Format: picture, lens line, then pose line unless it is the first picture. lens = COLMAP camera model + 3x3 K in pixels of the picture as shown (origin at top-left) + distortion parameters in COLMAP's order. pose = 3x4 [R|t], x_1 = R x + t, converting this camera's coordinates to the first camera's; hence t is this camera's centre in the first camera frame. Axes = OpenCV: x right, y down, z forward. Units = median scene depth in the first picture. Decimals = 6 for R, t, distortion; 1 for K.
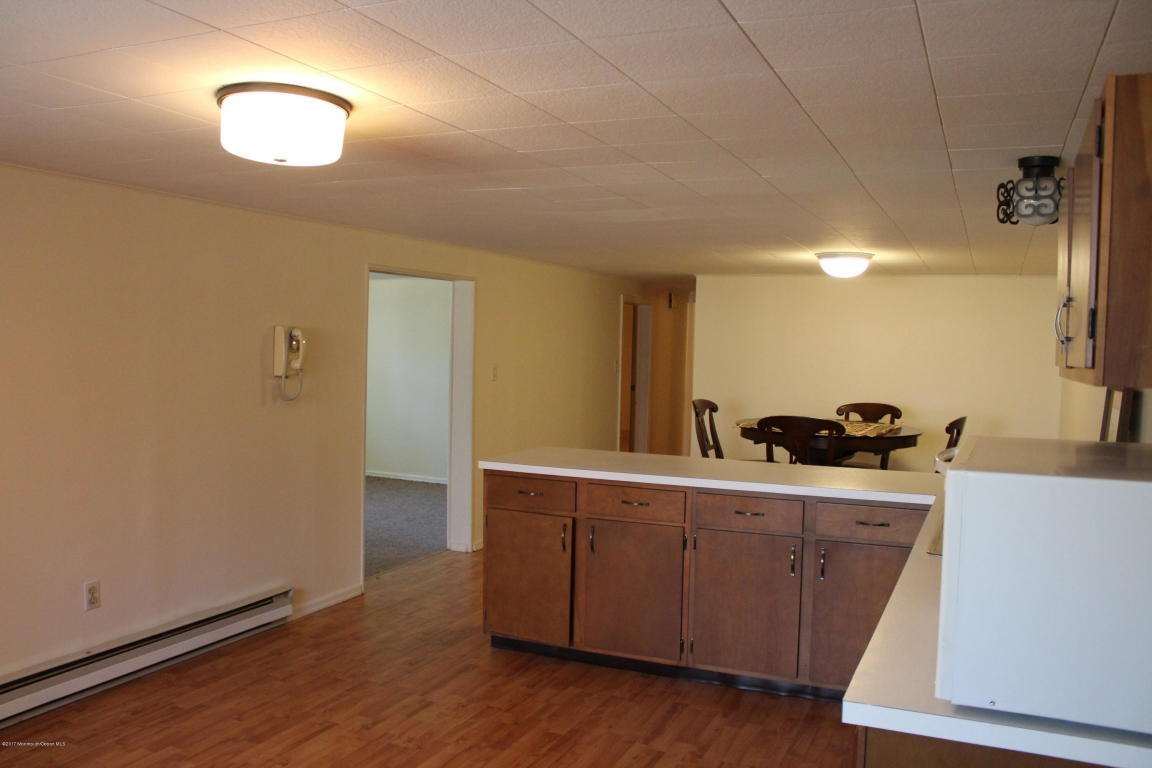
lens RADIAL K [[962.3, 0, 569.9], [0, 962.3, 392.2], [0, 0, 1]] dist [-0.176133, 0.177421]
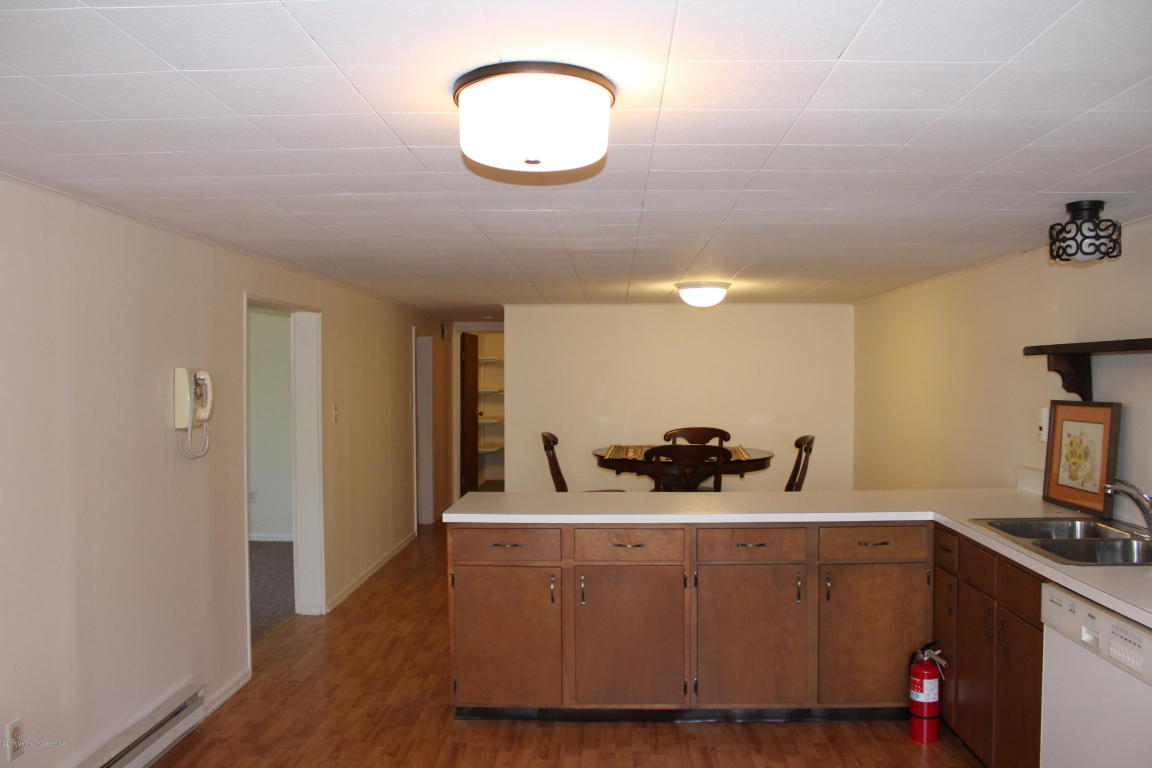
lens RADIAL K [[962.3, 0, 569.9], [0, 962.3, 392.2], [0, 0, 1]] dist [-0.176133, 0.177421]
pose [[0.927110, -0.033103, 0.373326, -0.319666], [0.044598, 0.998758, -0.022193, -0.016525], [-0.372128, 0.037225, 0.927435, 0.130023]]
